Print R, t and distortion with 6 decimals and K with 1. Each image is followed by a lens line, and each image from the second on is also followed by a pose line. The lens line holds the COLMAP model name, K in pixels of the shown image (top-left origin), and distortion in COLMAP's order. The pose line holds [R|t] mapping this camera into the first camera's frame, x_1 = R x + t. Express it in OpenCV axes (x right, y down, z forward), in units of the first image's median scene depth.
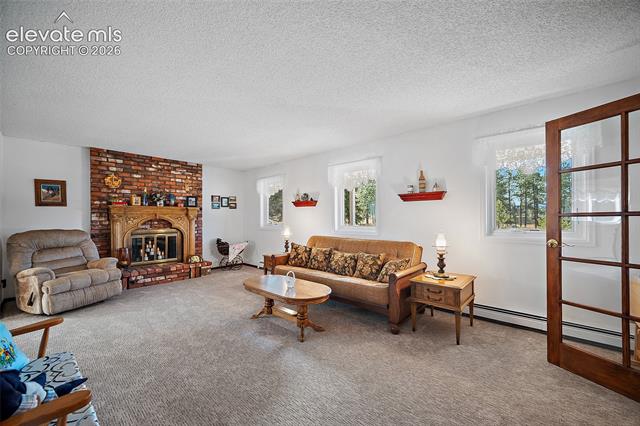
lens RADIAL K [[254.3, 0, 320.7], [0, 254.3, 215.0], [0, 0, 1]] dist [0.000043, -0.000365]
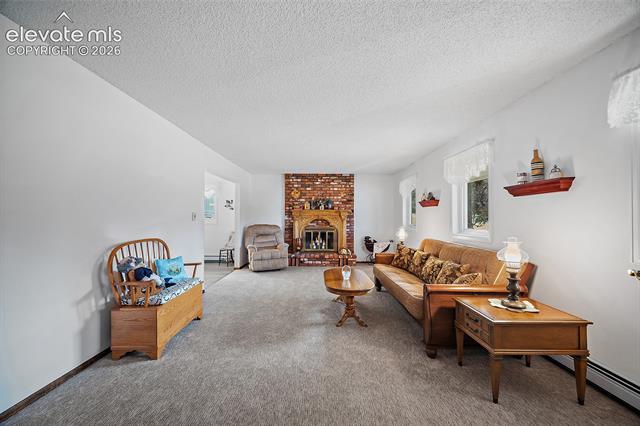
lens RADIAL K [[254.3, 0, 314.8], [0, 254.3, 214.3], [0, 0, 1]] dist [0.000043, -0.000365]
pose [[0.655231, -0.006567, -0.755400, 0.404613], [0.001880, 0.999973, -0.007062, 0.000213], [0.755426, 0.003207, 0.655226, 0.093846]]
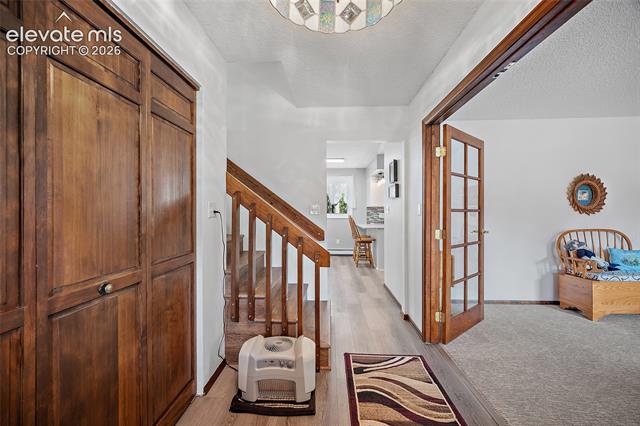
lens RADIAL K [[254.3, 0, 317.0], [0, 254.3, 211.5], [0, 0, 1]] dist [0.000043, -0.000365]
pose [[-0.770414, 0.004691, -0.637527, 0.784203], [0.005027, 0.999987, 0.001283, -0.000491], [0.637525, -0.002216, -0.770427, 0.245899]]
